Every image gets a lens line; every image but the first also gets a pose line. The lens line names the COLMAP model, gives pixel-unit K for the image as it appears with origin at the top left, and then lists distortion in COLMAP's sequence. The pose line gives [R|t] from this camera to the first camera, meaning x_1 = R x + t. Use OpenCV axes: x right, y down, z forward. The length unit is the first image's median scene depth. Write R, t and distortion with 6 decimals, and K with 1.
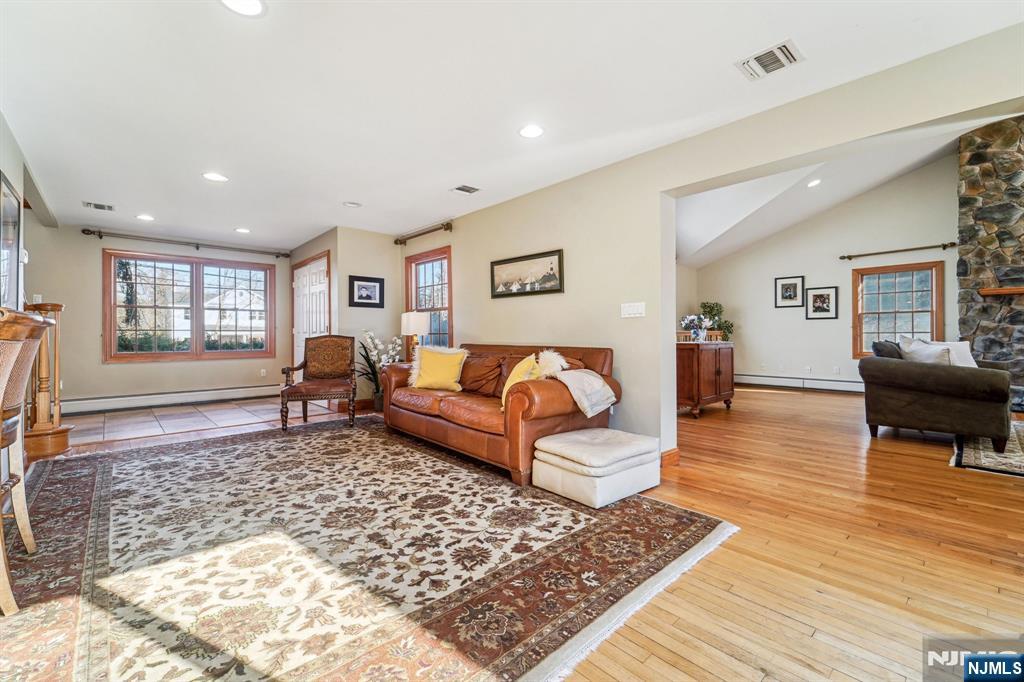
lens RADIAL K [[432.8, 0, 507.2], [0, 432.8, 333.2], [0, 0, 1]] dist [0.002510, 0.000119]
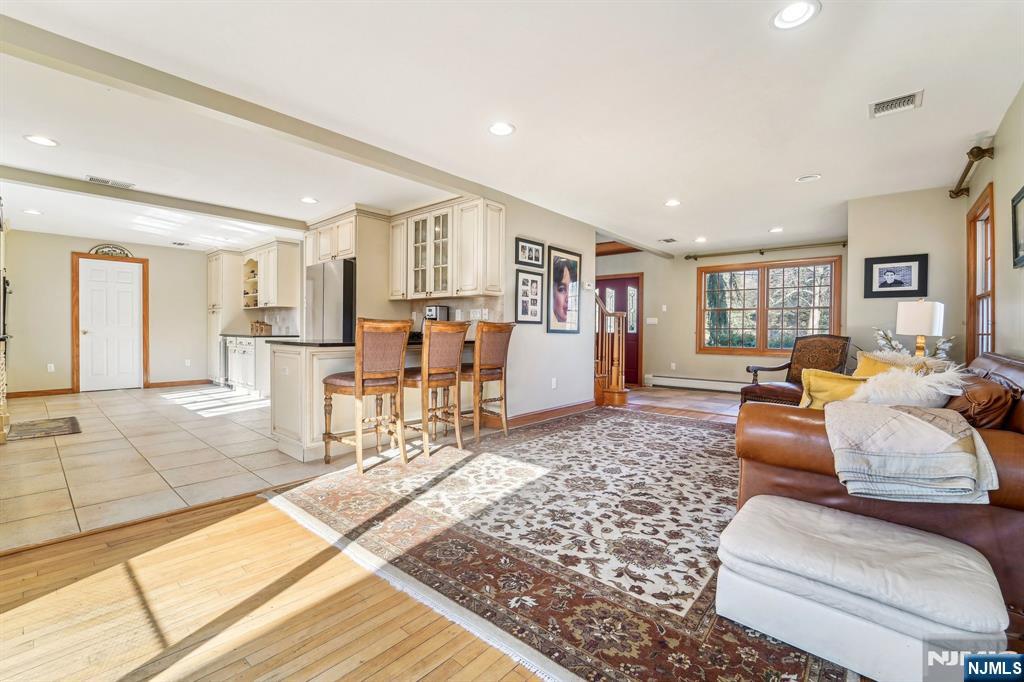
lens RADIAL K [[432.8, 0, 508.6], [0, 432.8, 340.1], [0, 0, 1]] dist [0.002510, 0.000119]
pose [[0.122728, 0.025871, -0.992103, 0.772253], [-0.005010, 0.999664, 0.025448, -0.006625], [0.992428, 0.001847, 0.122816, 0.612308]]
